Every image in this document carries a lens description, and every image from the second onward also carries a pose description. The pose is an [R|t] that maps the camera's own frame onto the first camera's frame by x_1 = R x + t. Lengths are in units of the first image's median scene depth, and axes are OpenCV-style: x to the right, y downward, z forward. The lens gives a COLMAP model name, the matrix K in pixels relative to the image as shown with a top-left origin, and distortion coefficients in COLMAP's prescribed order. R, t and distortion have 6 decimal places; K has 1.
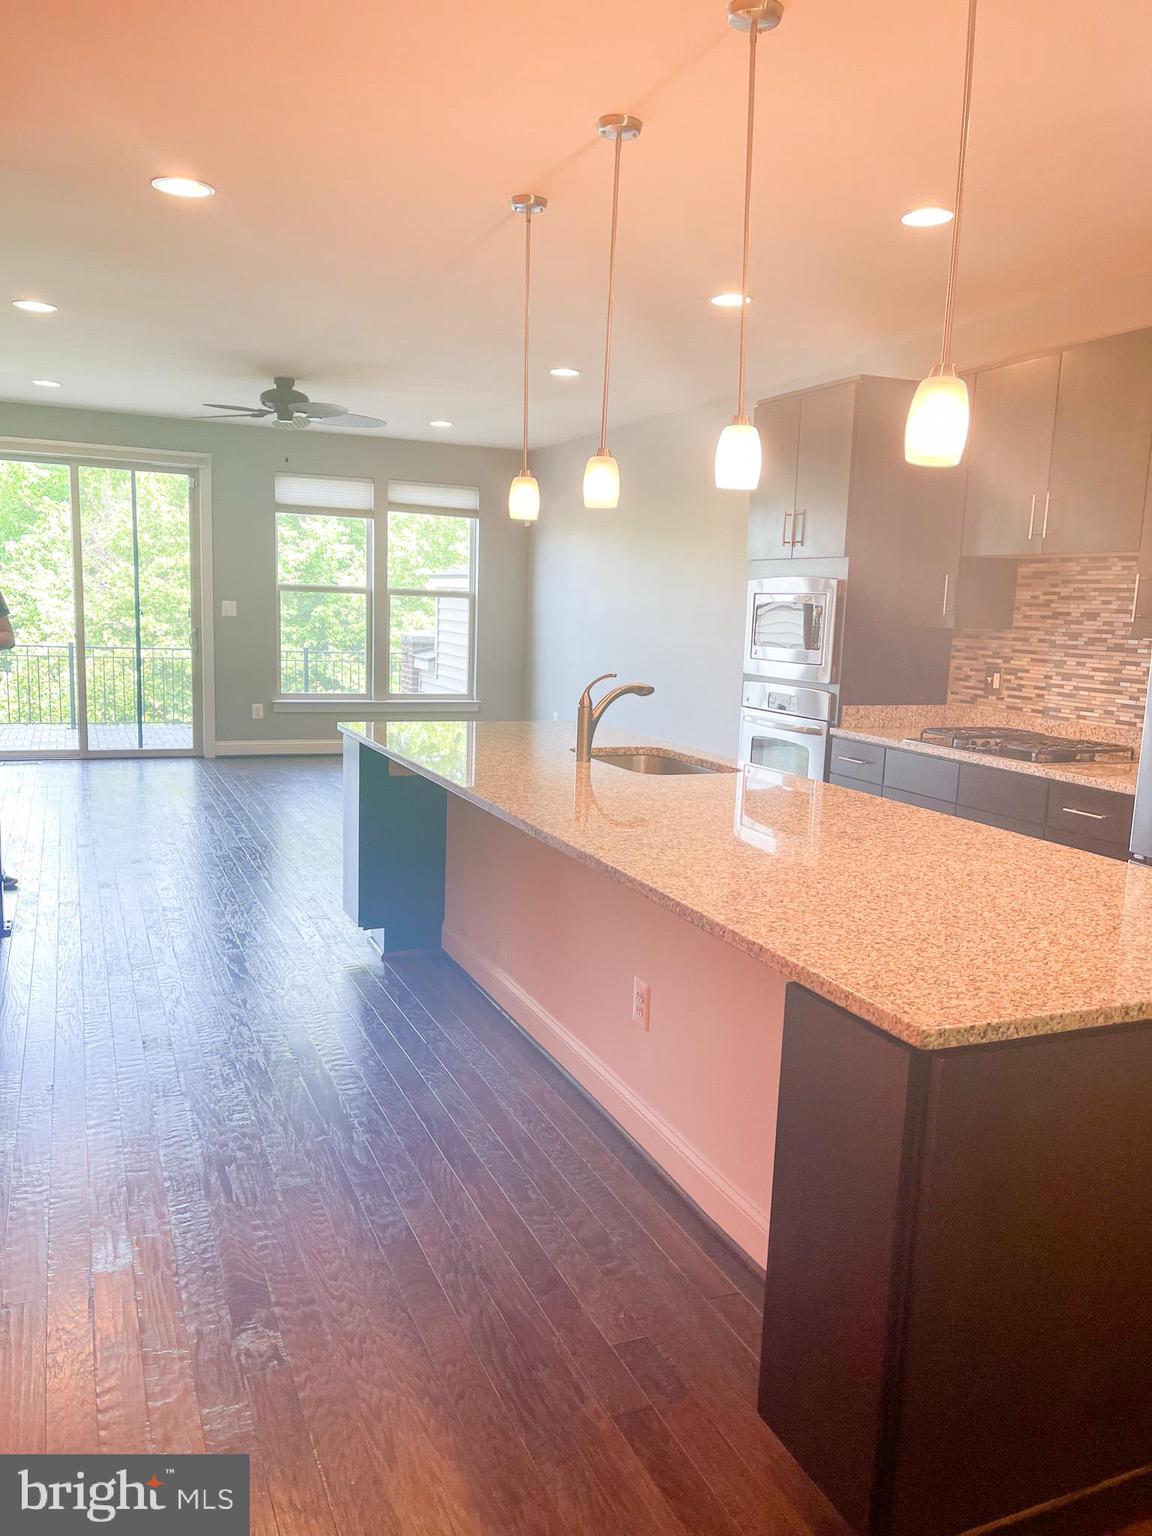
lens RADIAL K [[1162.5, 0, 588.0], [0, 1162.5, 783.4], [0, 0, 1]] dist [0.030117, -0.003921]
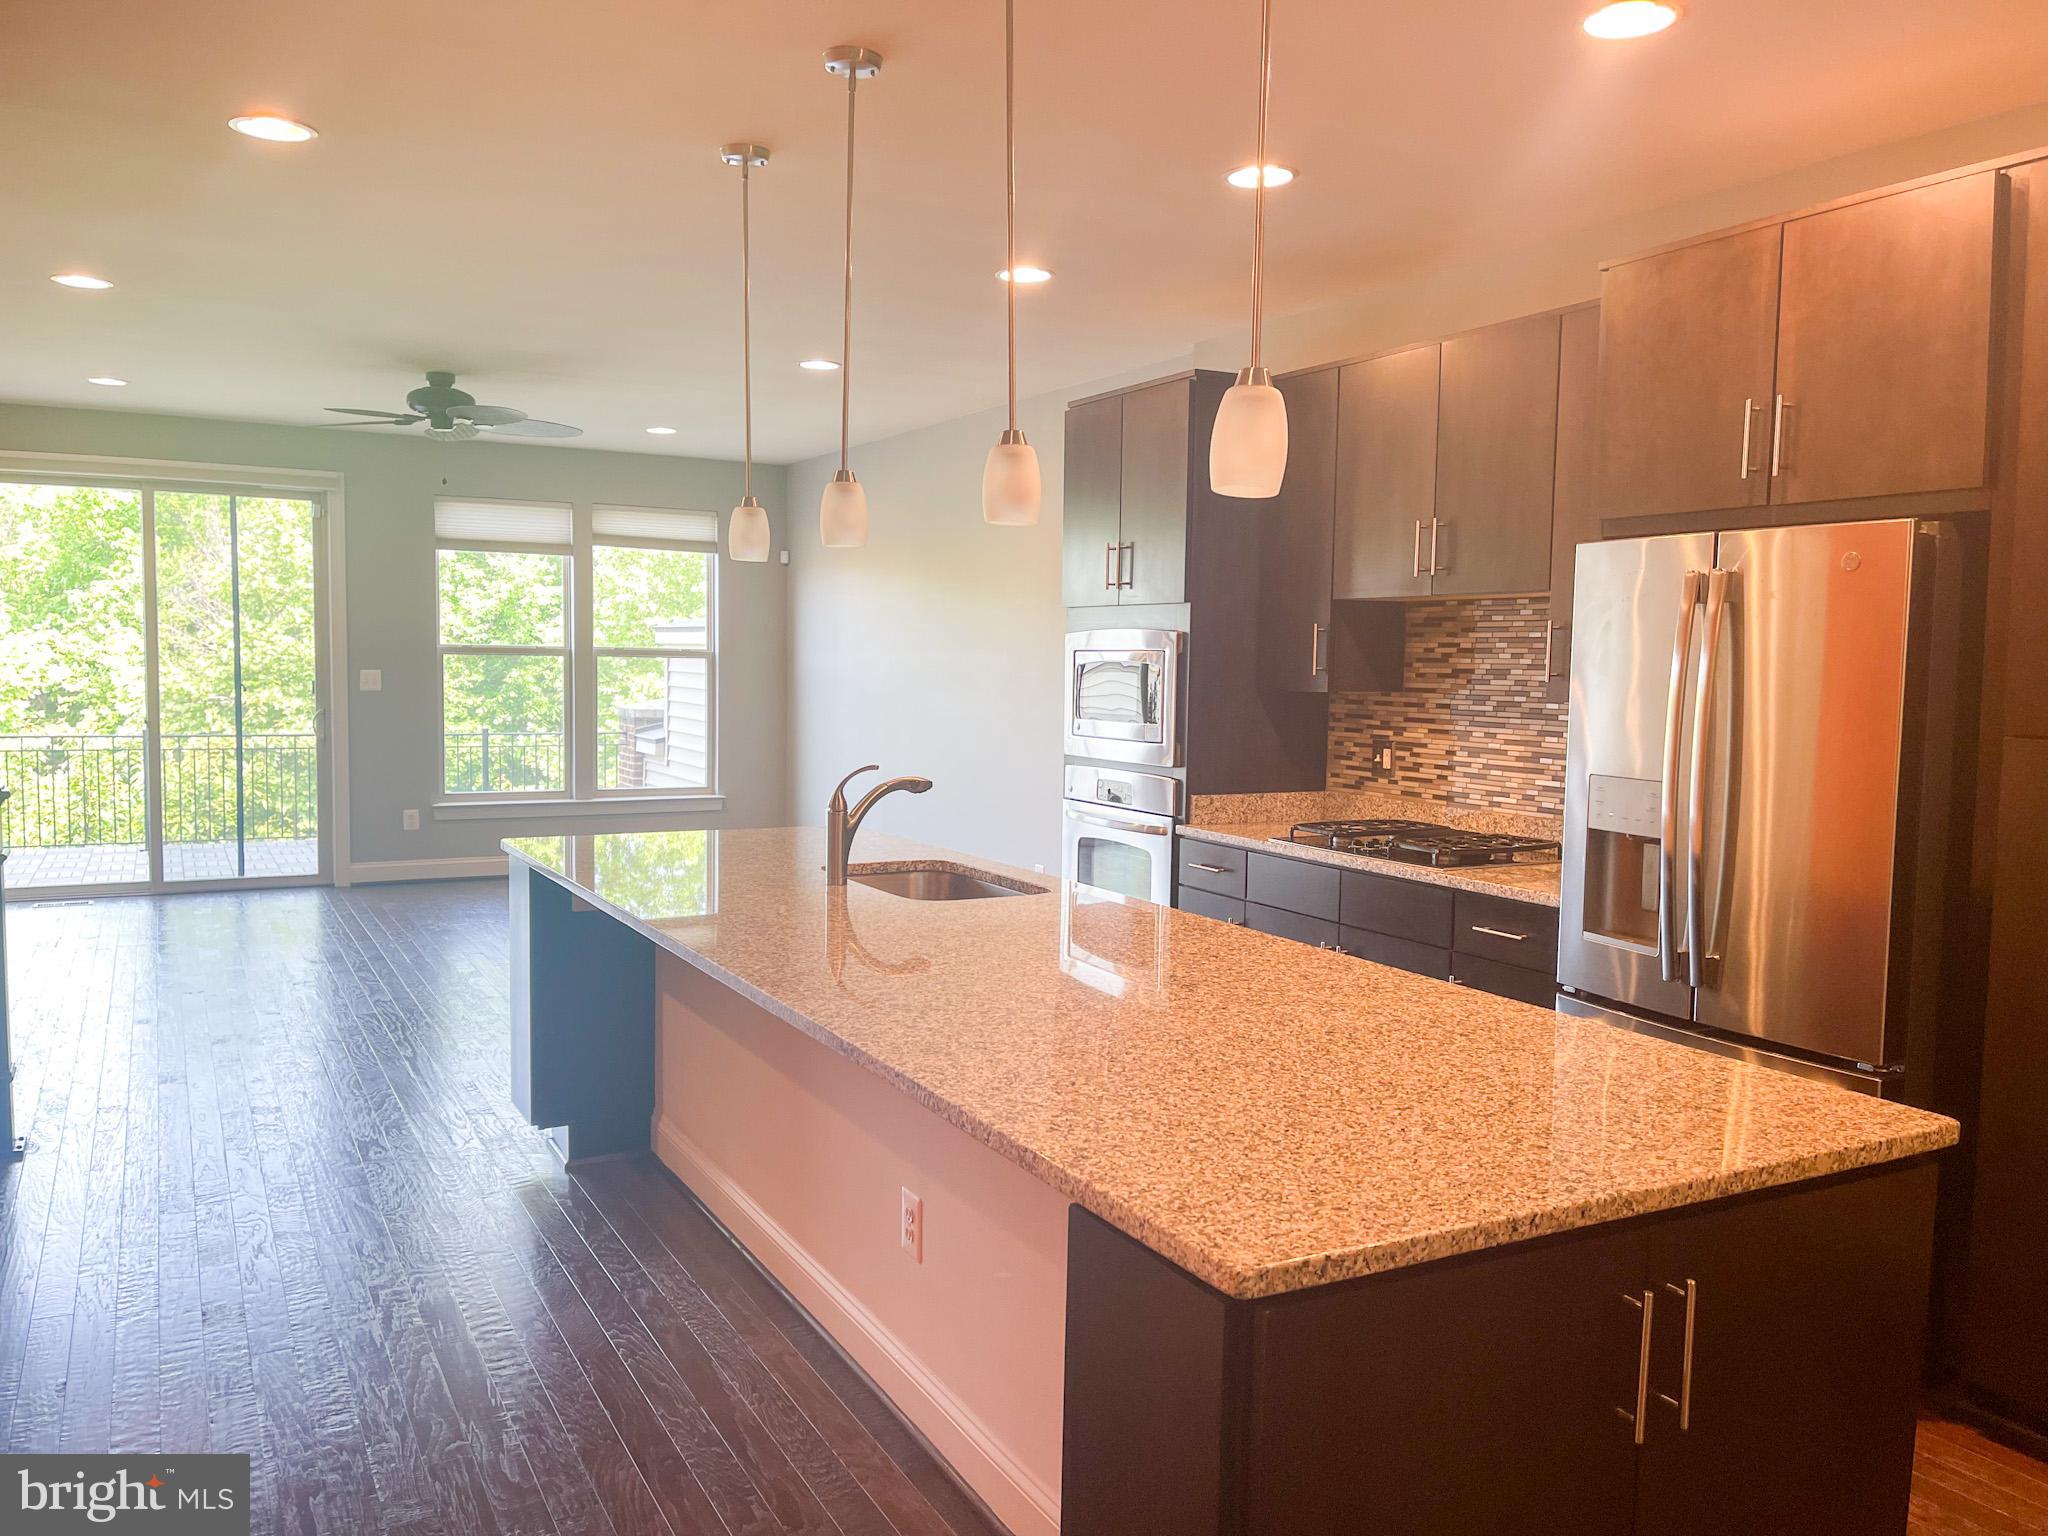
lens RADIAL K [[1545.7, 0, 1017.3], [0, 1545.7, 774.2], [0, 0, 1]] dist [0.064875, -0.072540]
pose [[0.996178, -0.025801, 0.083449, 0.022779], [0.032170, 0.996596, -0.075901, -0.008179], [-0.081207, 0.078295, 0.993617, 0.007355]]
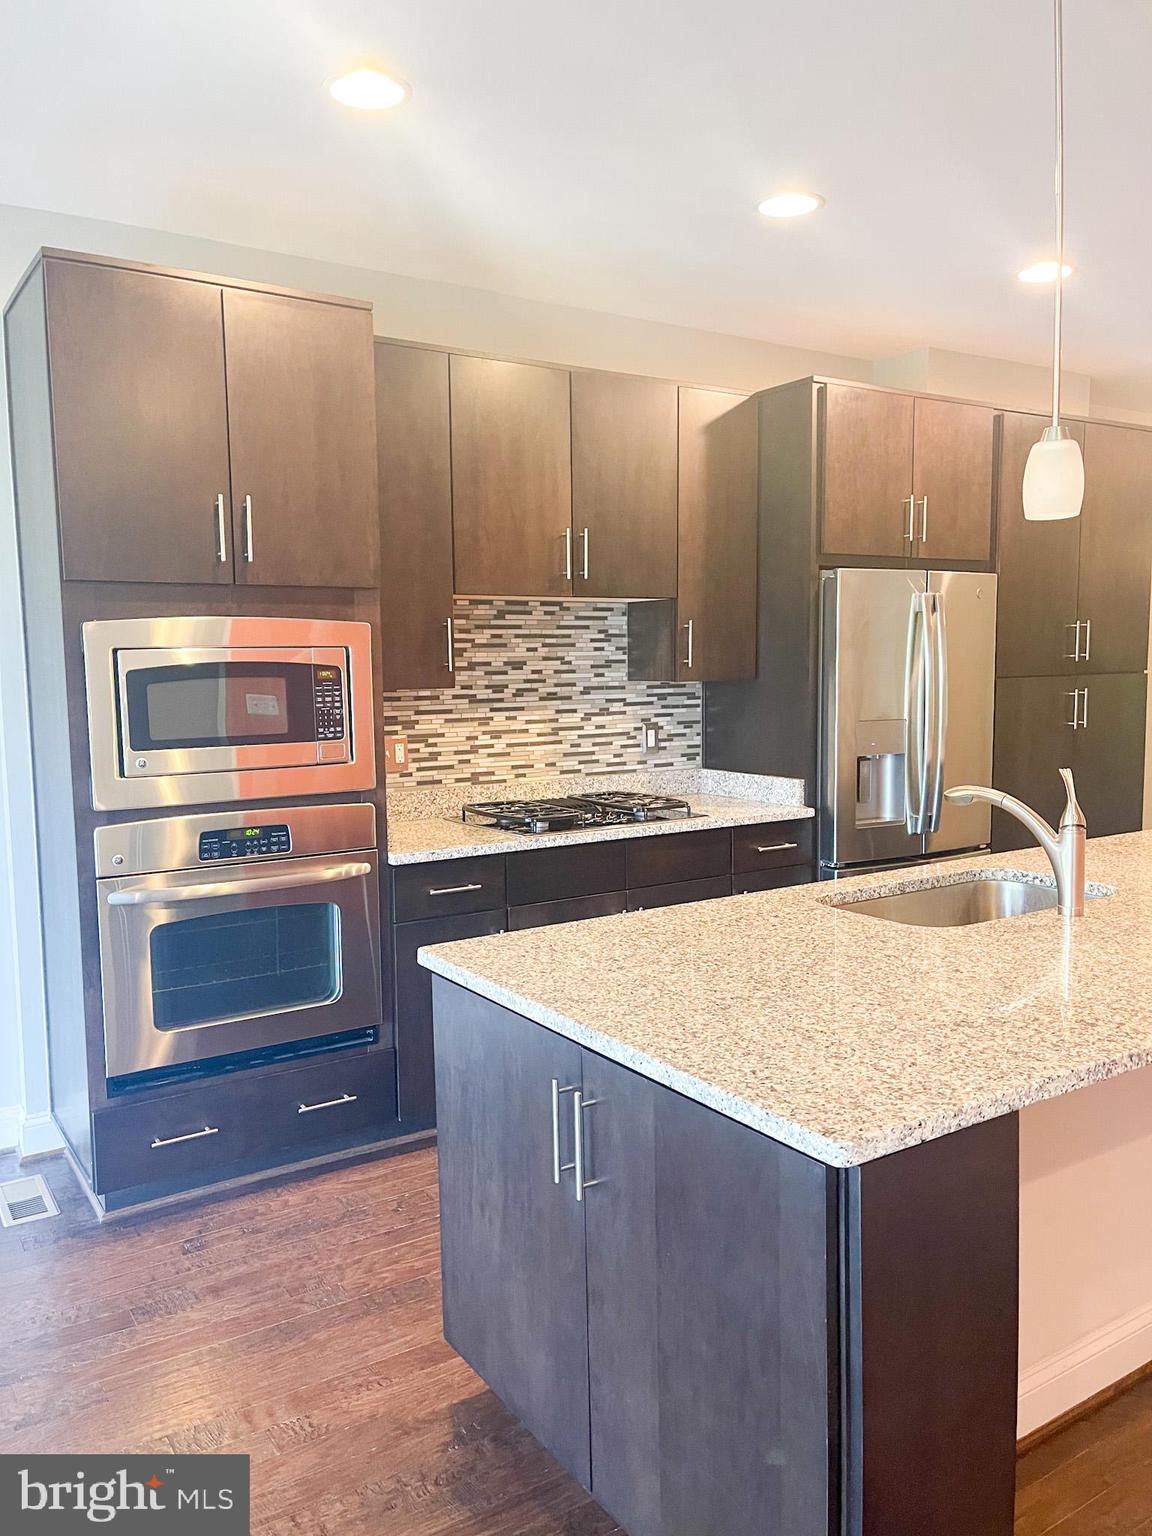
lens RADIAL K [[1164.0, 0, 567.7], [0, 1164.0, 771.5], [0, 0, 1]] dist [0.071514, -0.103869]
pose [[-0.160213, -0.123579, 0.979316, -0.438375], [0.164781, 0.974861, 0.149974, -0.176957], [-0.973231, 0.185400, -0.135822, 1.015641]]
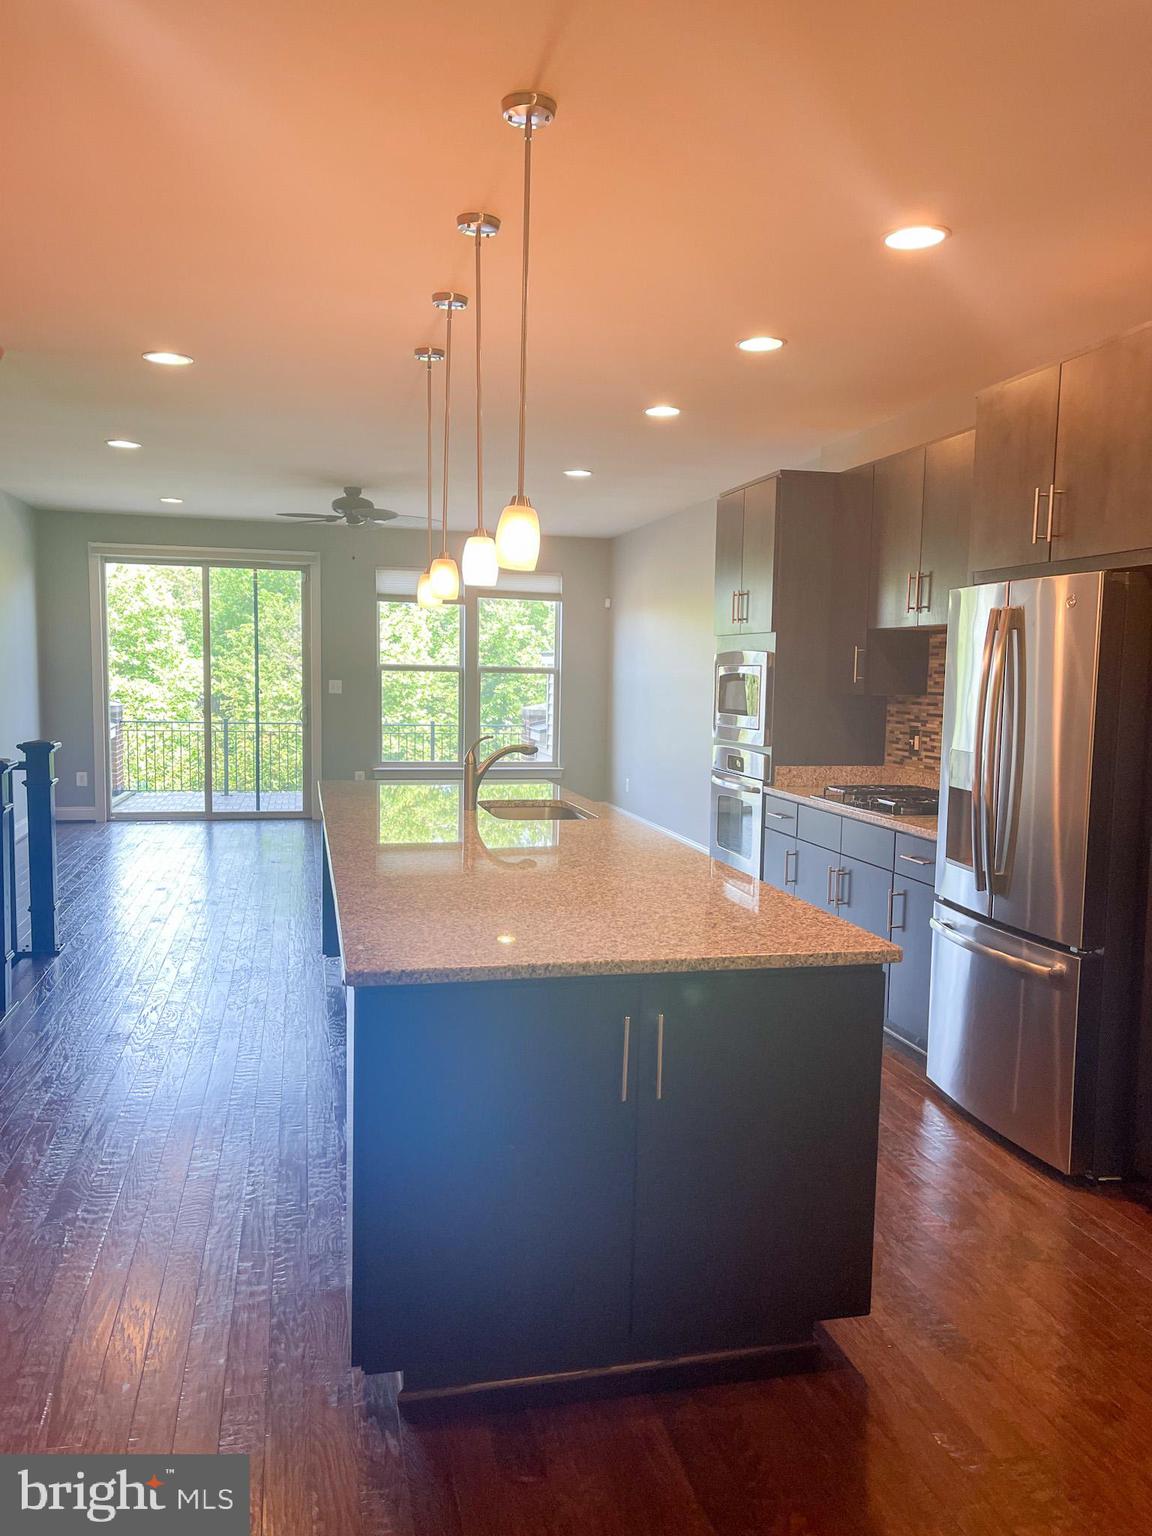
lens RADIAL K [[1155.5, 0, 589.6], [0, 1155.5, 786.2], [0, 0, 1]] dist [0.087957, -0.098460]
pose [[0.985196, -0.000387, -0.171430, 0.240608], [-0.009937, 0.998187, -0.059358, 0.019121], [0.171143, 0.060182, 0.983406, -0.105943]]
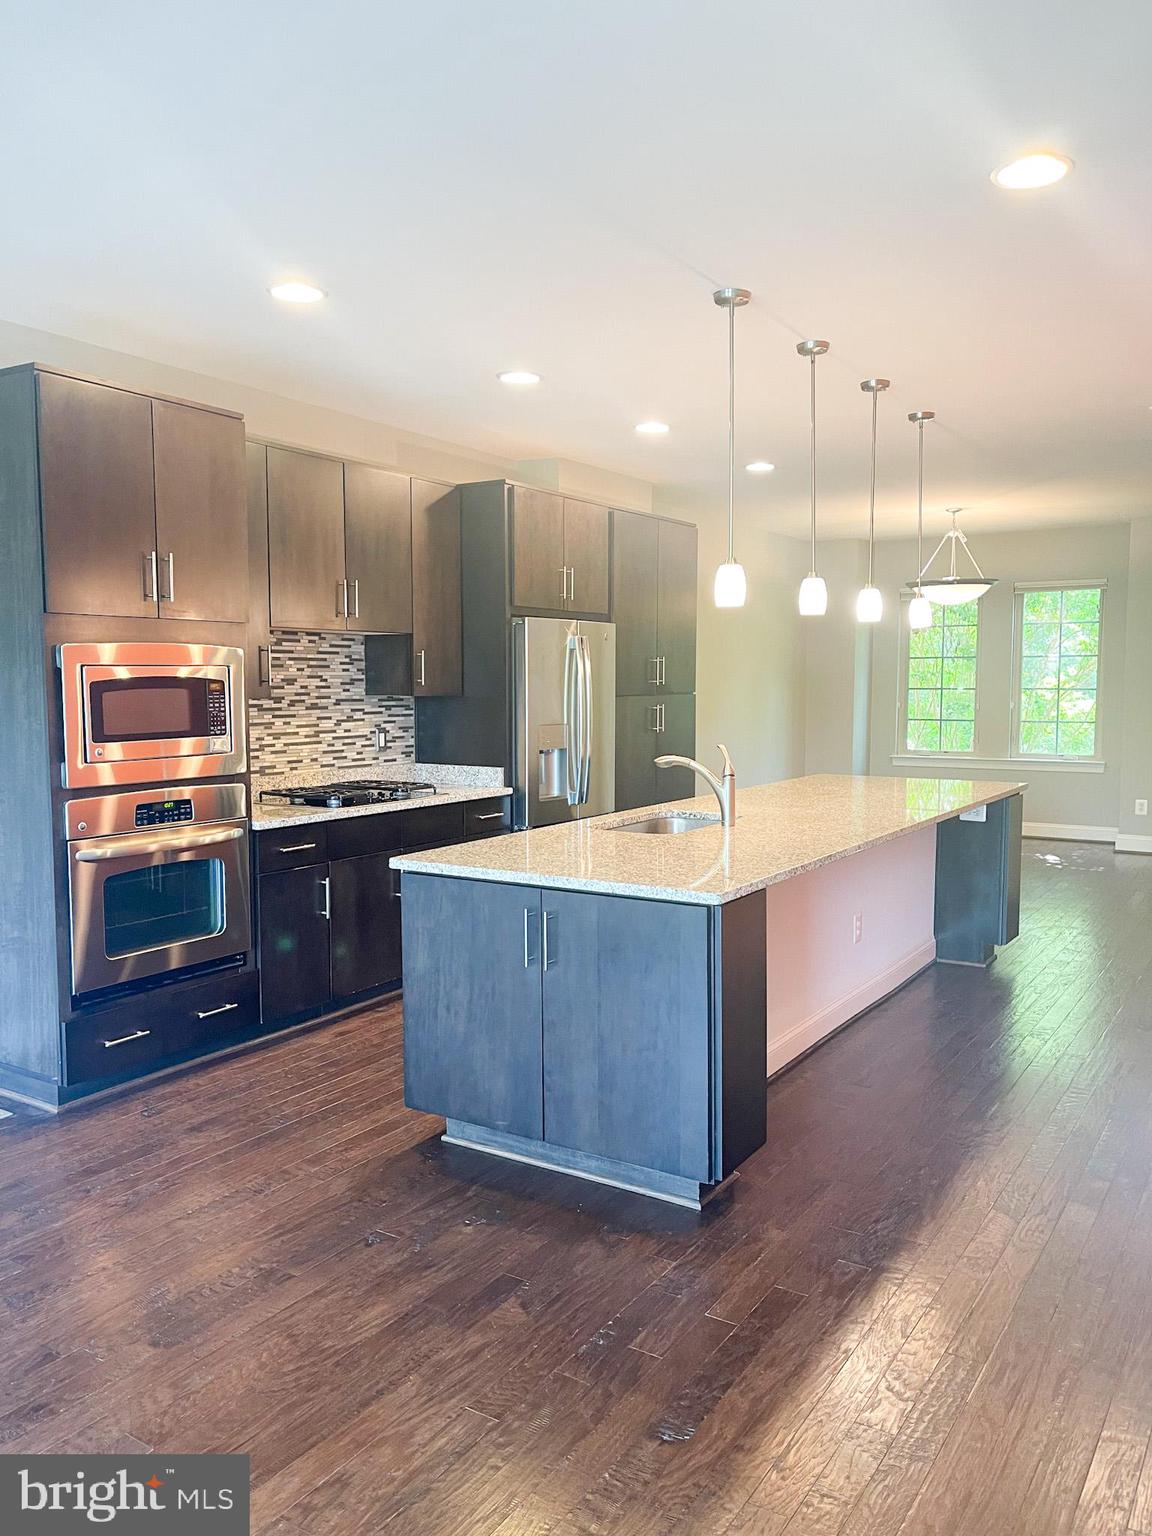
lens RADIAL K [[1162.5, 0, 588.0], [0, 1162.5, 783.4], [0, 0, 1]] dist [0.030117, -0.003921]
pose [[-0.564244, -0.105608, 0.818826, -0.638672], [0.112331, 0.972742, 0.202866, -0.227043], [-0.817931, 0.206445, -0.537001, 1.292089]]
